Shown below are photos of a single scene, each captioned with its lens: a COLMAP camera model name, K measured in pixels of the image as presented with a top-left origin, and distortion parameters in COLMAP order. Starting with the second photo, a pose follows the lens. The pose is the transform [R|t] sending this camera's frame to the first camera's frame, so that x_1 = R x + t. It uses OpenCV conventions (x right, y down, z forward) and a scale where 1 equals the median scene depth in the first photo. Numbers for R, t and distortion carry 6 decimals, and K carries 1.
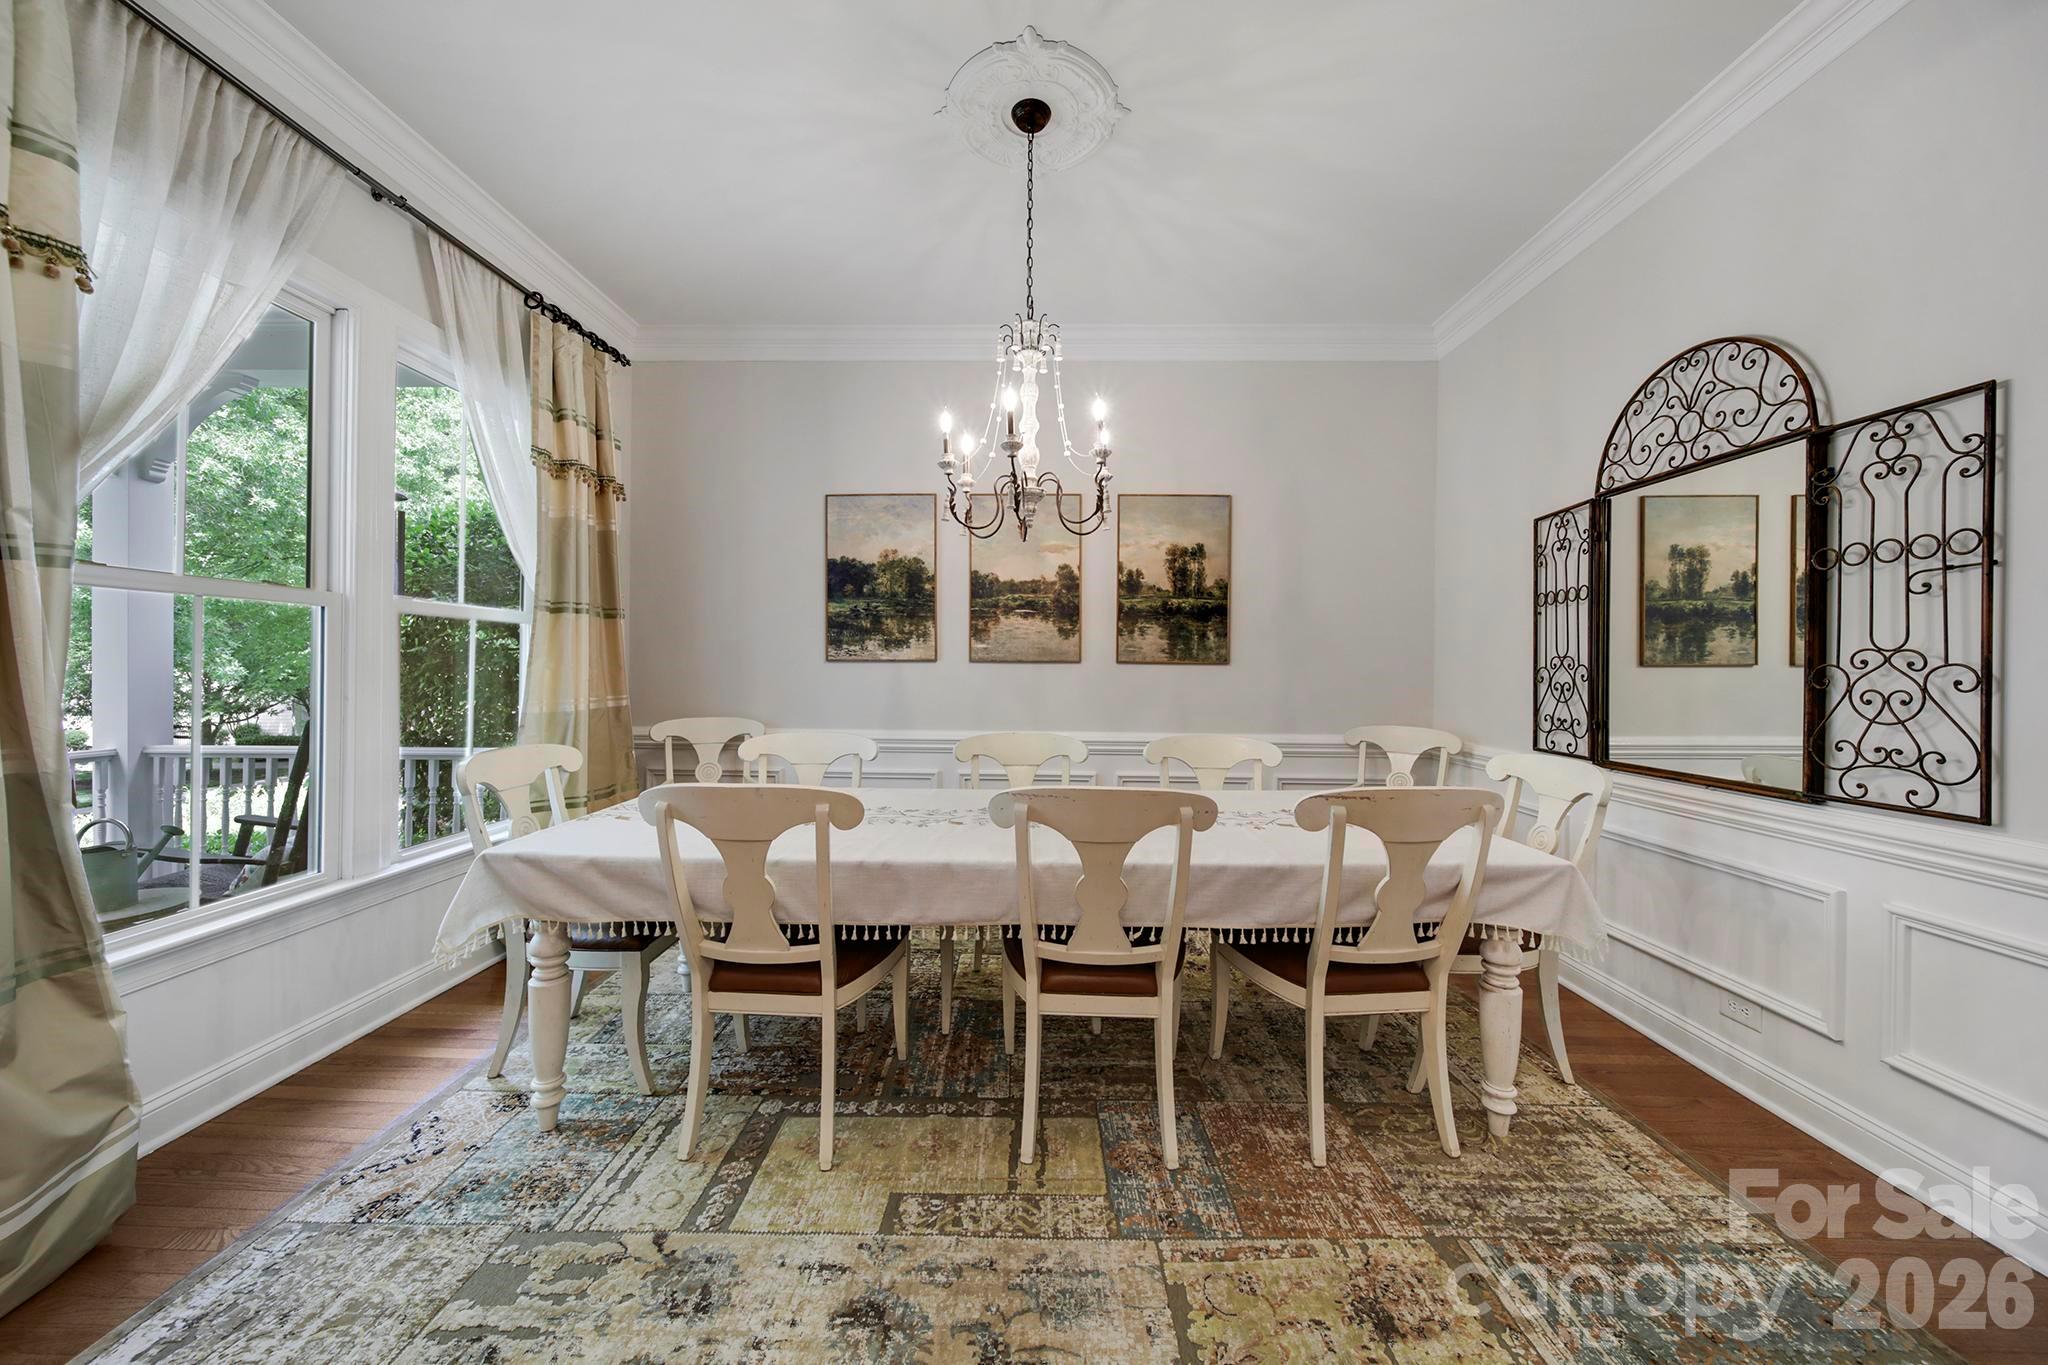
lens RADIAL K [[716.2, 0, 1021.4], [0, 716.2, 668.9], [0, 0, 1]] dist [0.000574, -0.002728]
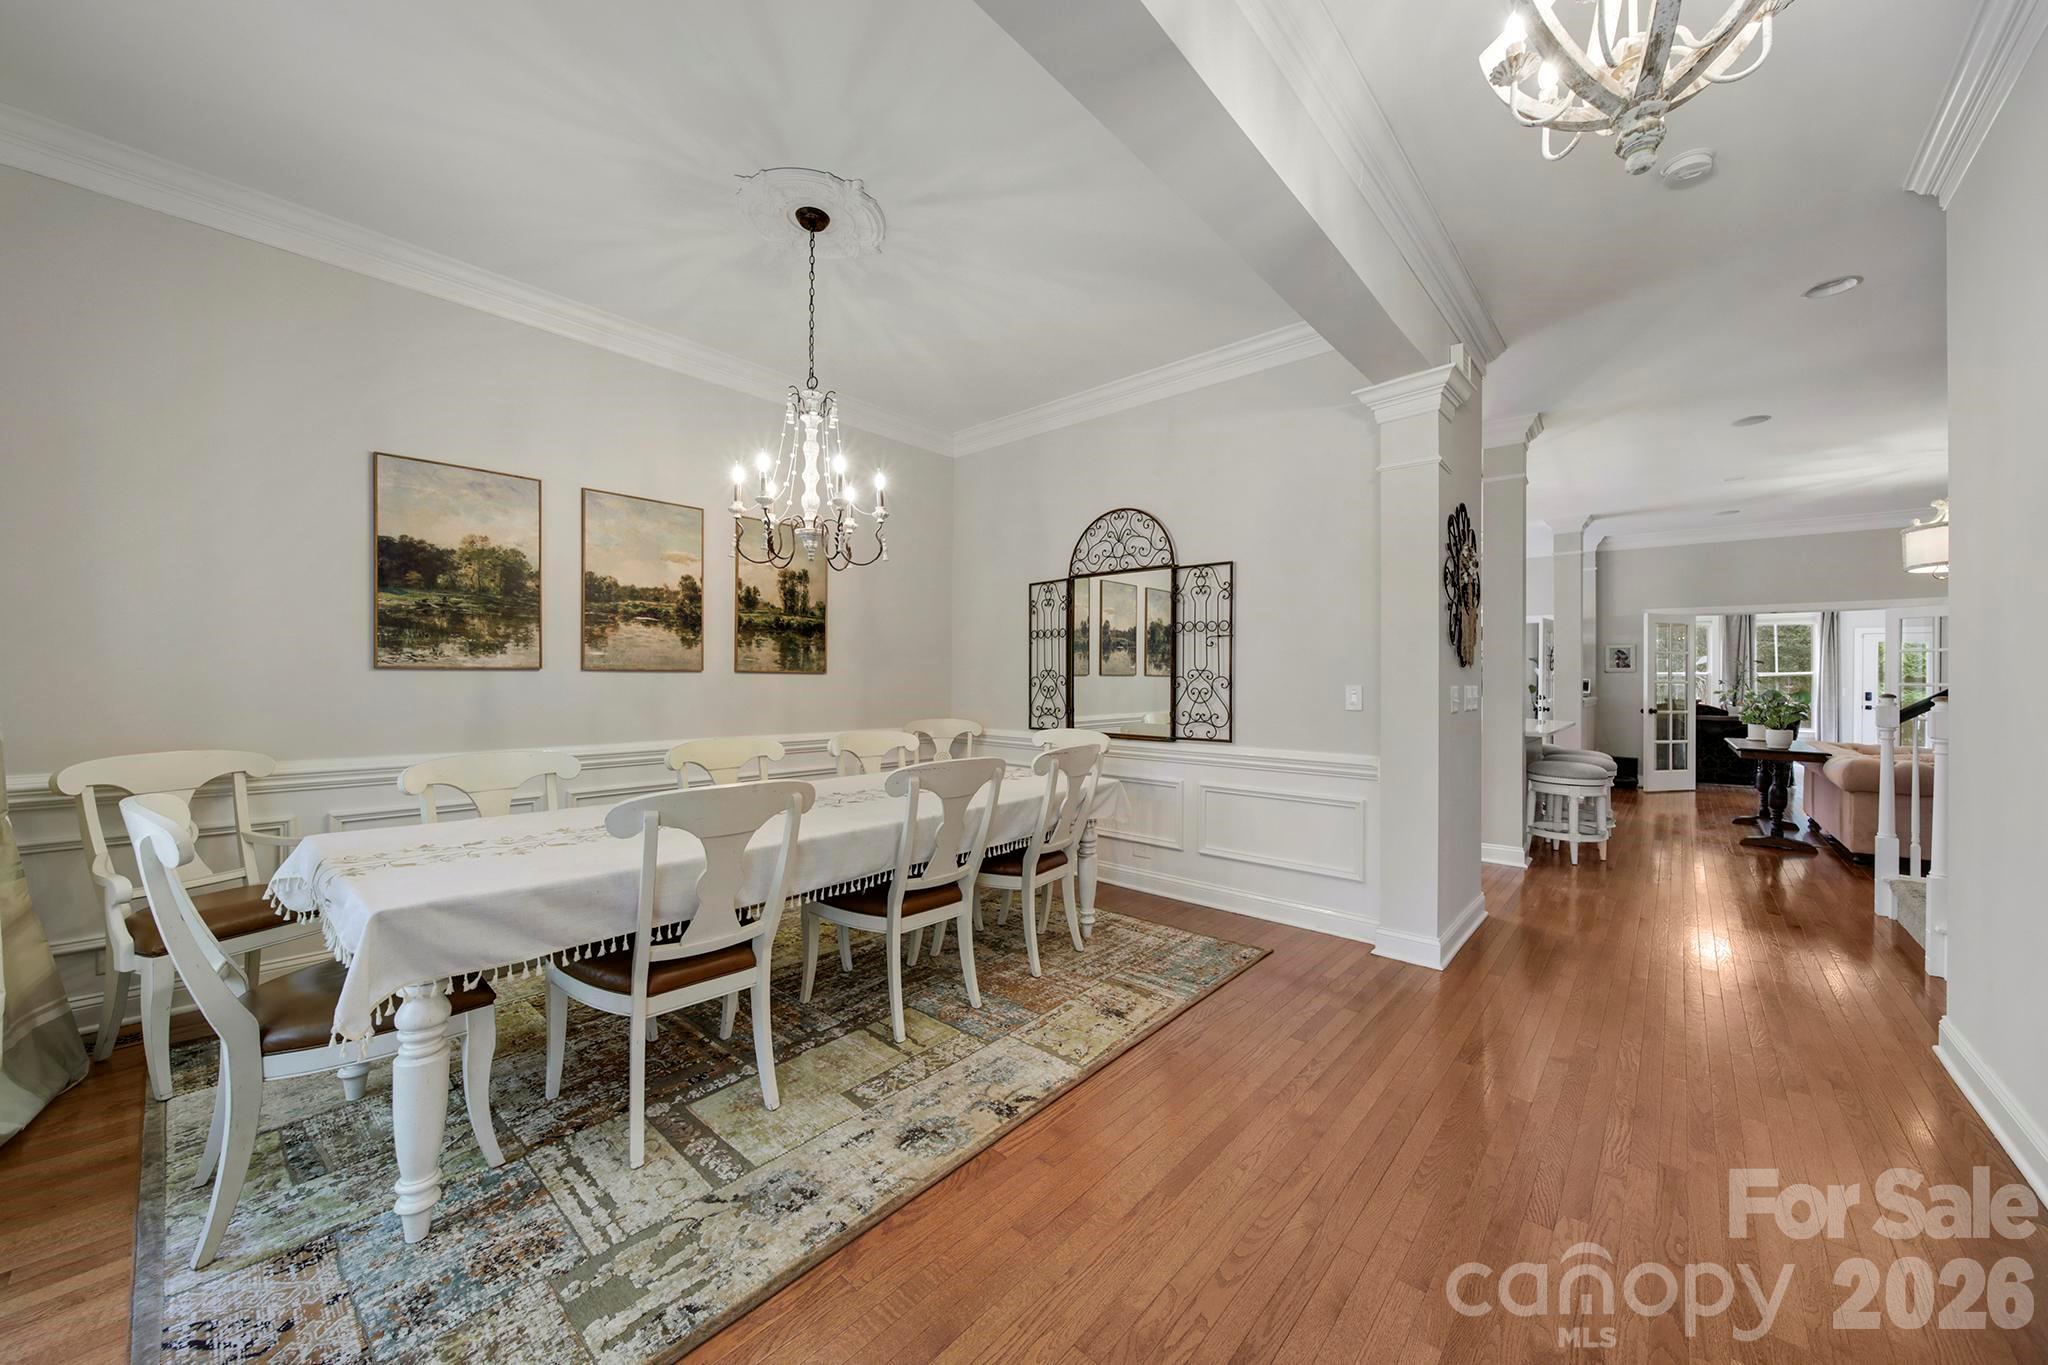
lens RADIAL K [[732.5, 0, 1023.8], [0, 732.5, 671.5], [0, 0, 1]] dist [-0.001217, -0.000074]
pose [[0.650585, 0.004768, 0.759418, -0.530011], [-0.001720, 0.999987, -0.004805, -0.006063], [-0.759431, 0.001820, 0.650585, -0.051499]]
